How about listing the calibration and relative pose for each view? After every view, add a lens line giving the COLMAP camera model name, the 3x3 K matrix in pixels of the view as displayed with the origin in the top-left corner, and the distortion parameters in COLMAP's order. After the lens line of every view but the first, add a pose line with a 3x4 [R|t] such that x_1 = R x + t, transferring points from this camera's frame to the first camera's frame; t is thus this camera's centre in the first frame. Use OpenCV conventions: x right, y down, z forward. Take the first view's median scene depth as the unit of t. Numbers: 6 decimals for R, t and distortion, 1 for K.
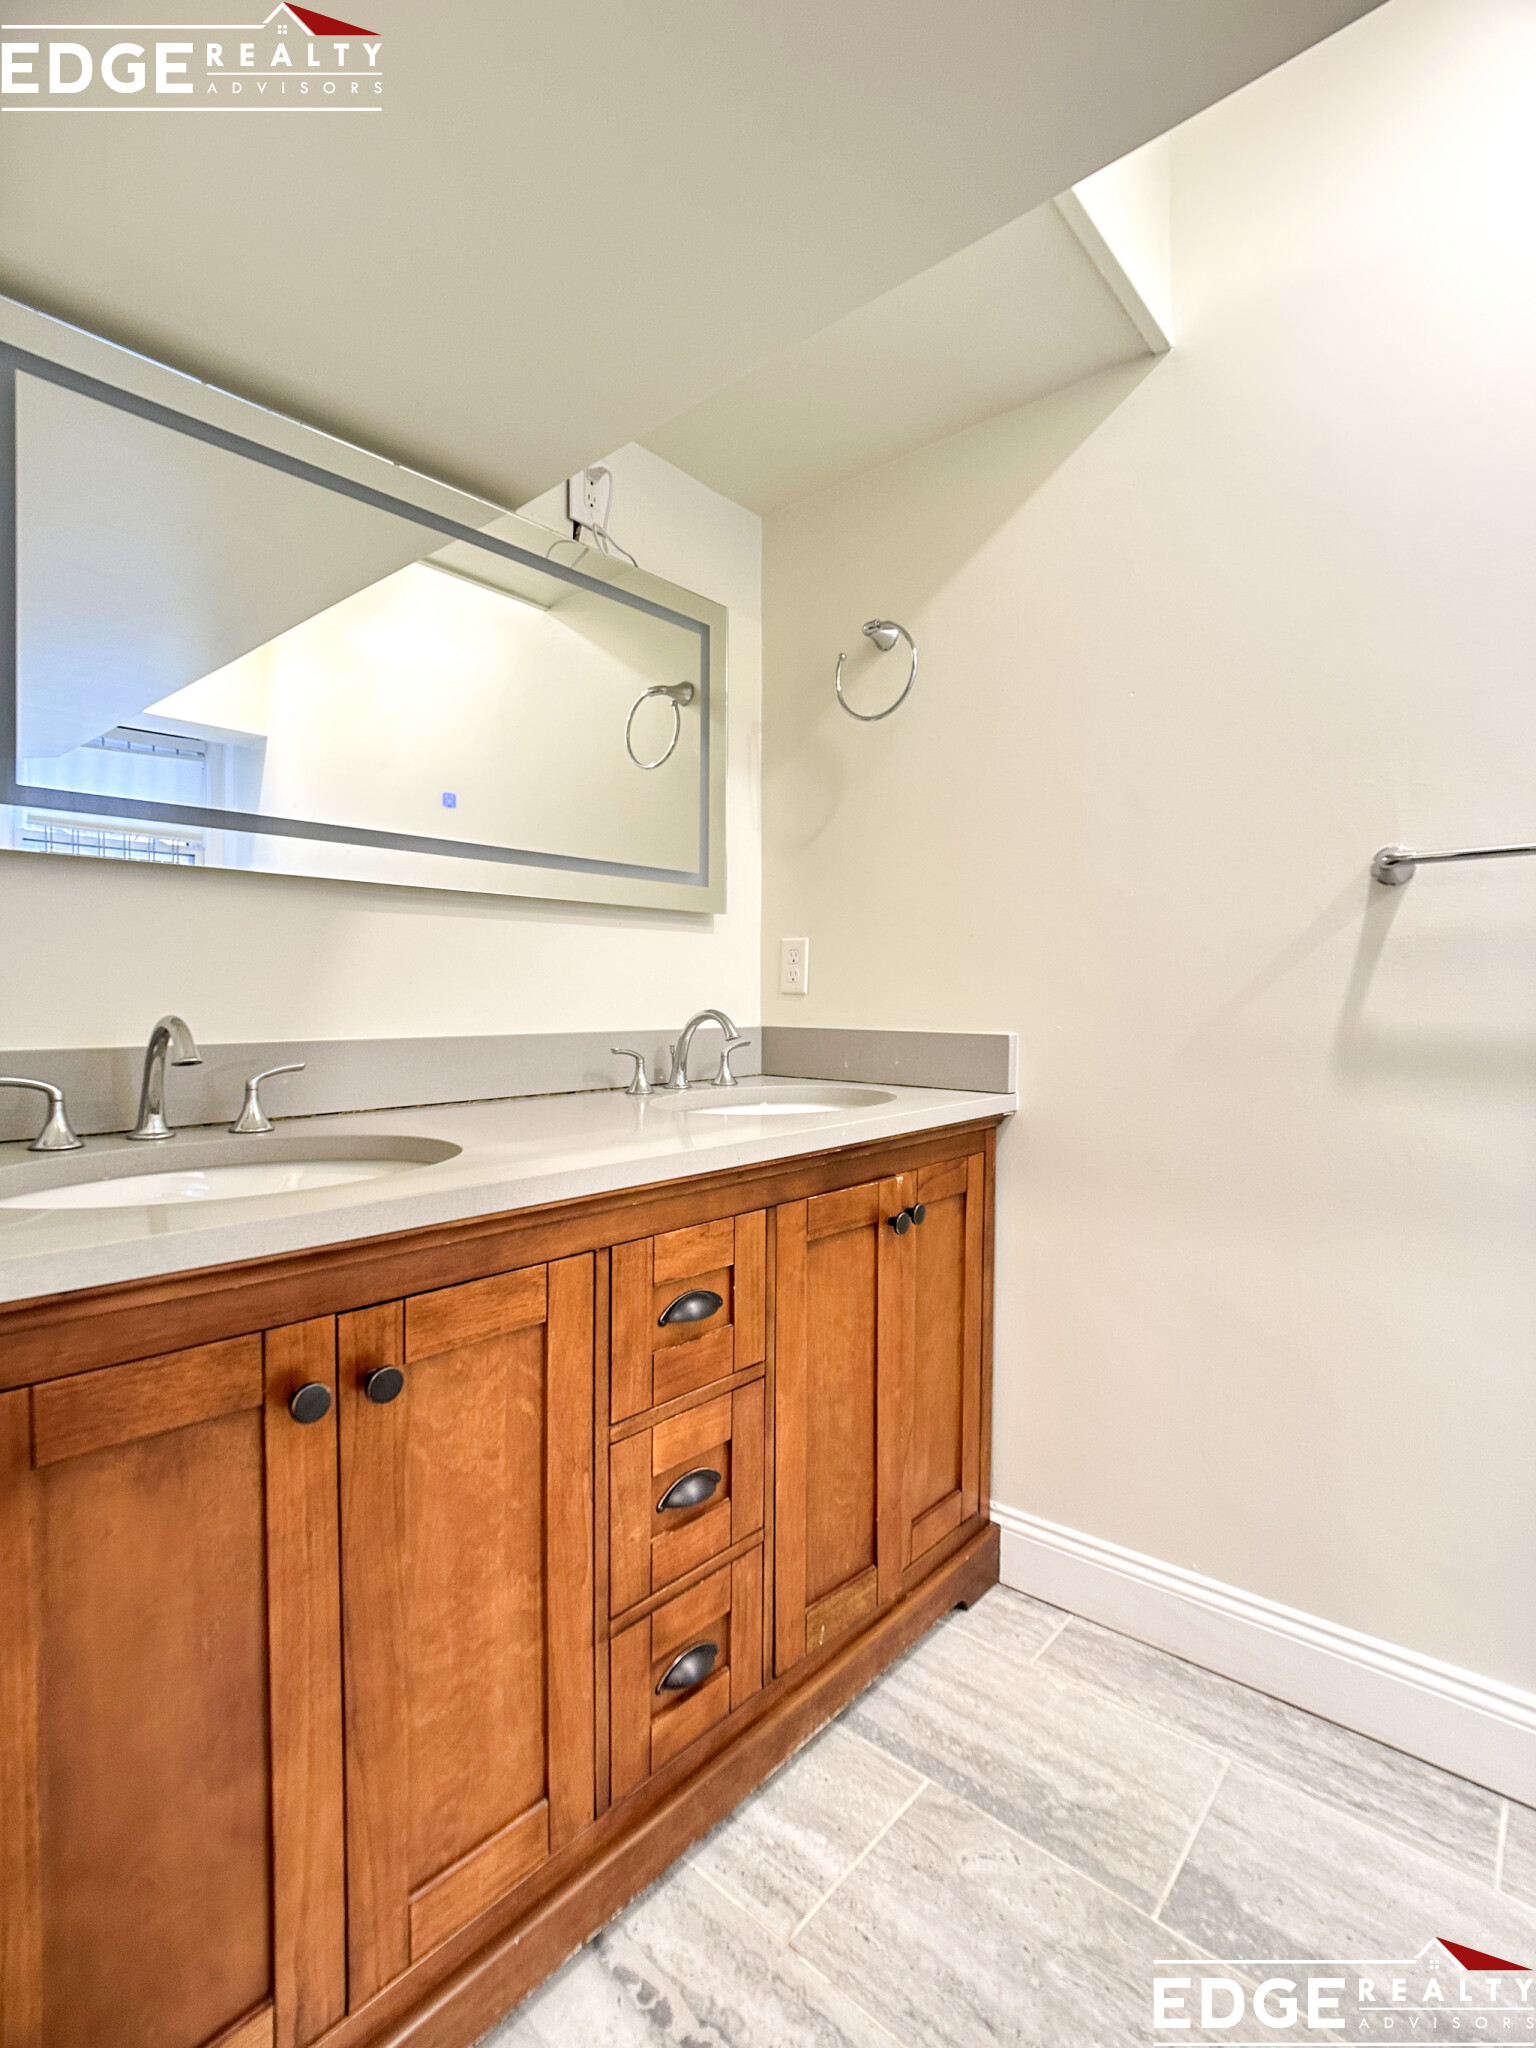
lens RADIAL K [[1084.0, 0, 768.0], [0, 1084.0, 1024.0], [0, 0, 1]] dist [-0.000261, -0.018748]
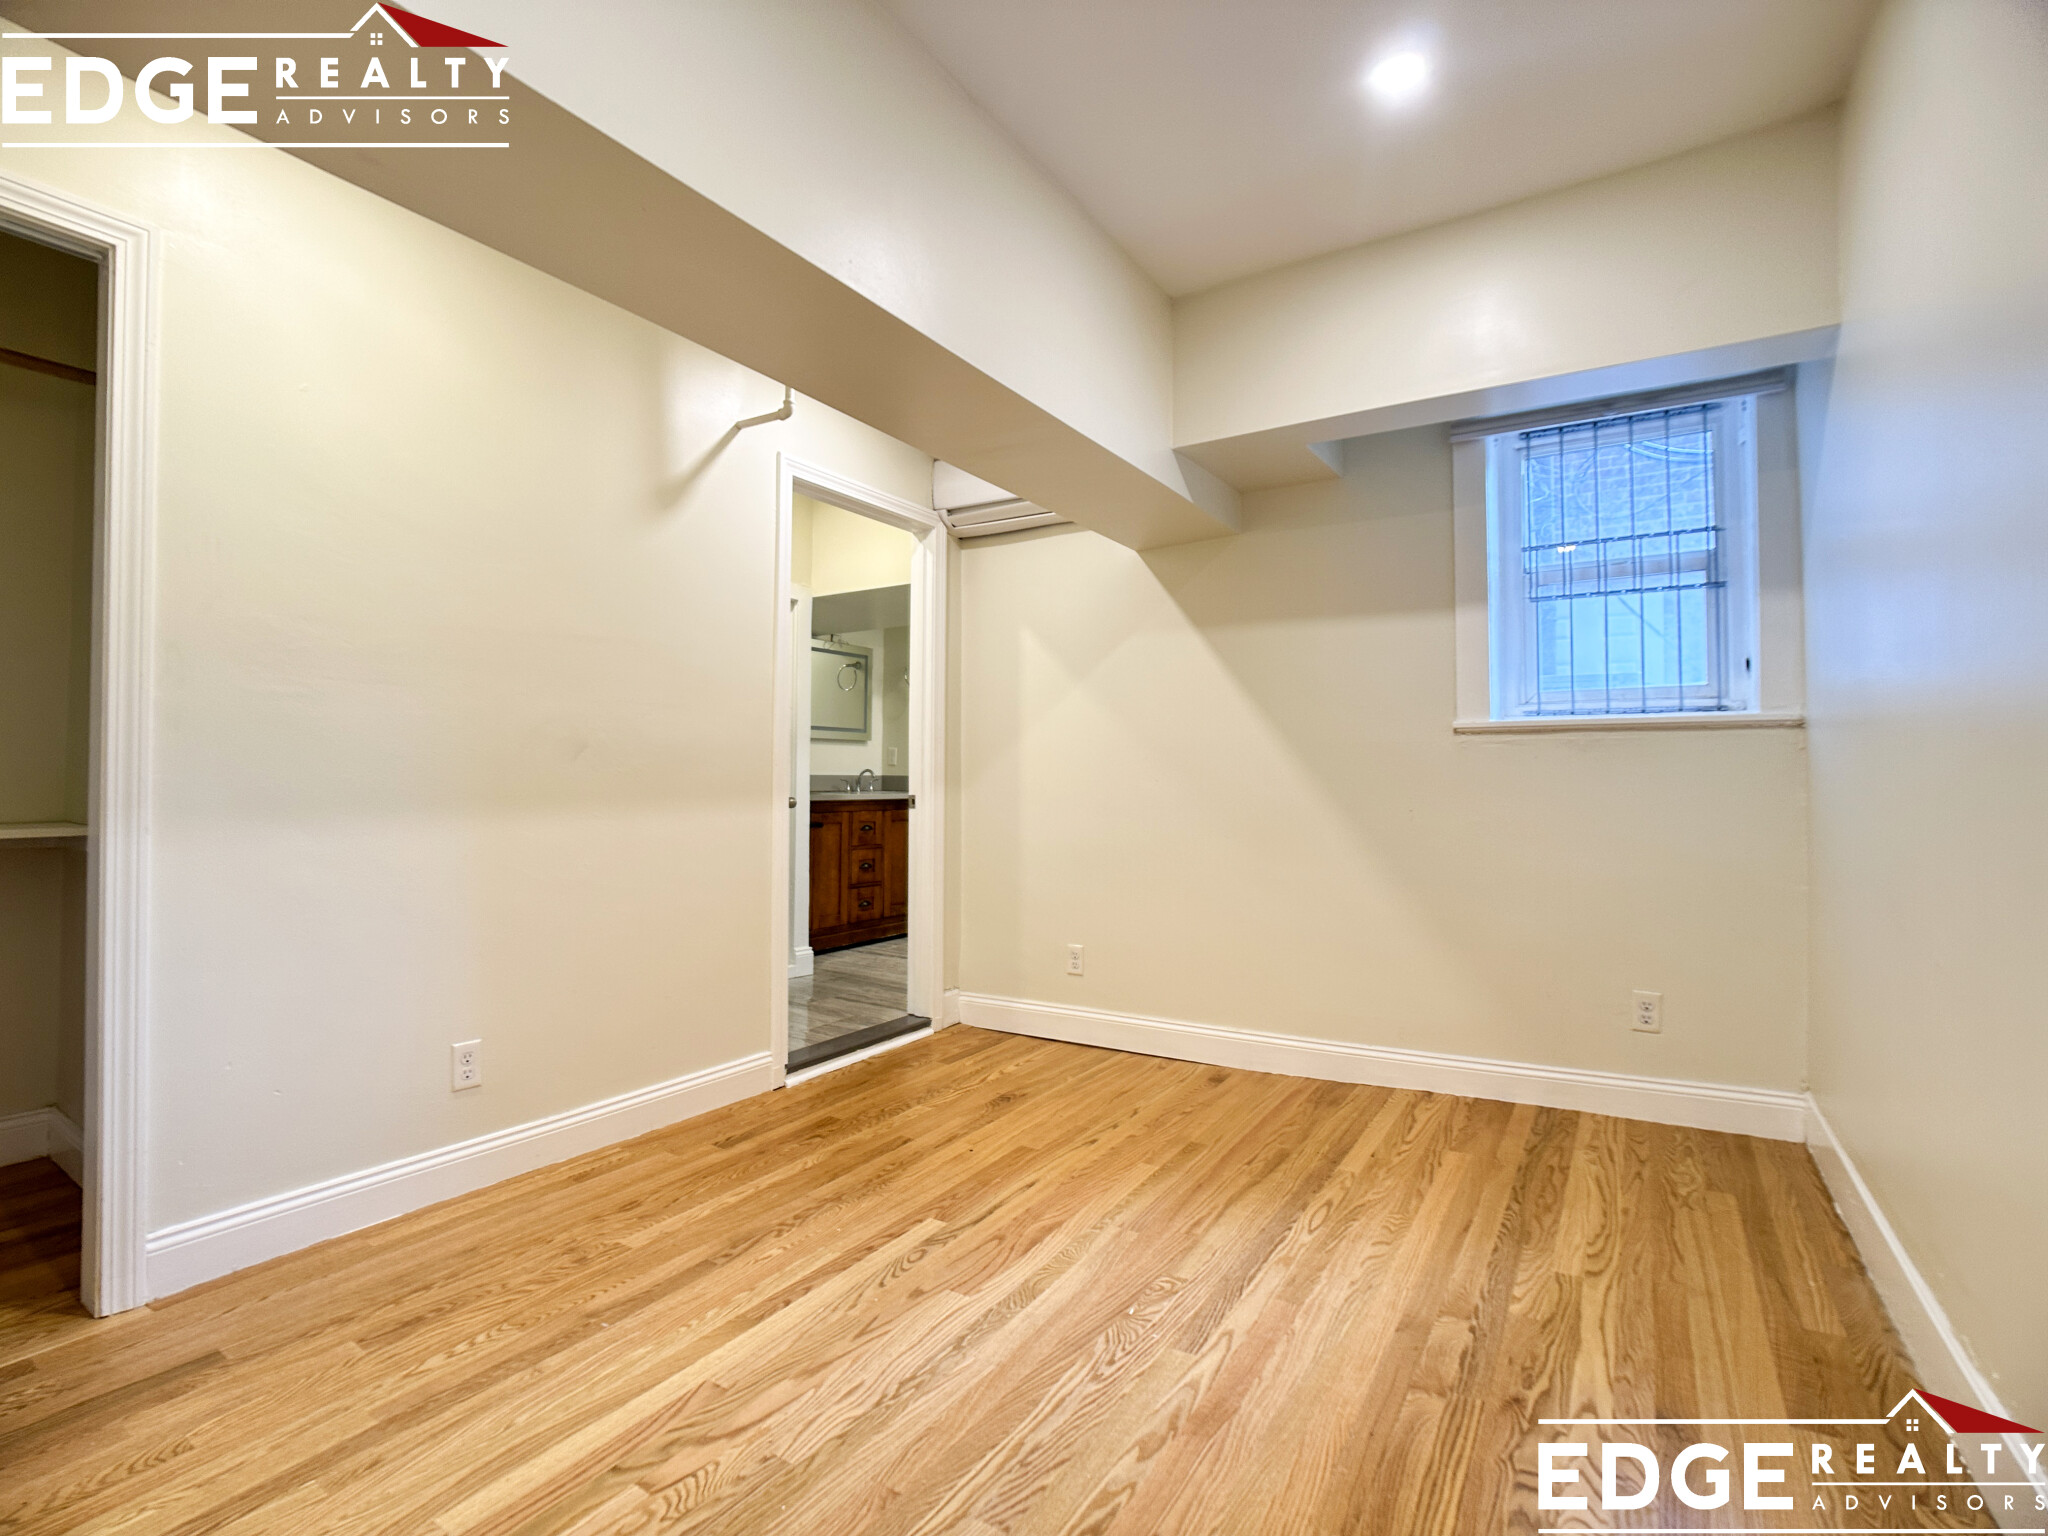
lens RADIAL K [[1024.2, 0, 1024.0], [0, 1024.2, 768.0], [0, 0, 1]] dist [-0.000225, -0.000007]
pose [[0.991954, 0.007351, 0.126389, 0.049773], [-0.003529, 0.999531, -0.030430, 0.131836], [-0.126553, 0.029739, 0.991514, -3.771256]]
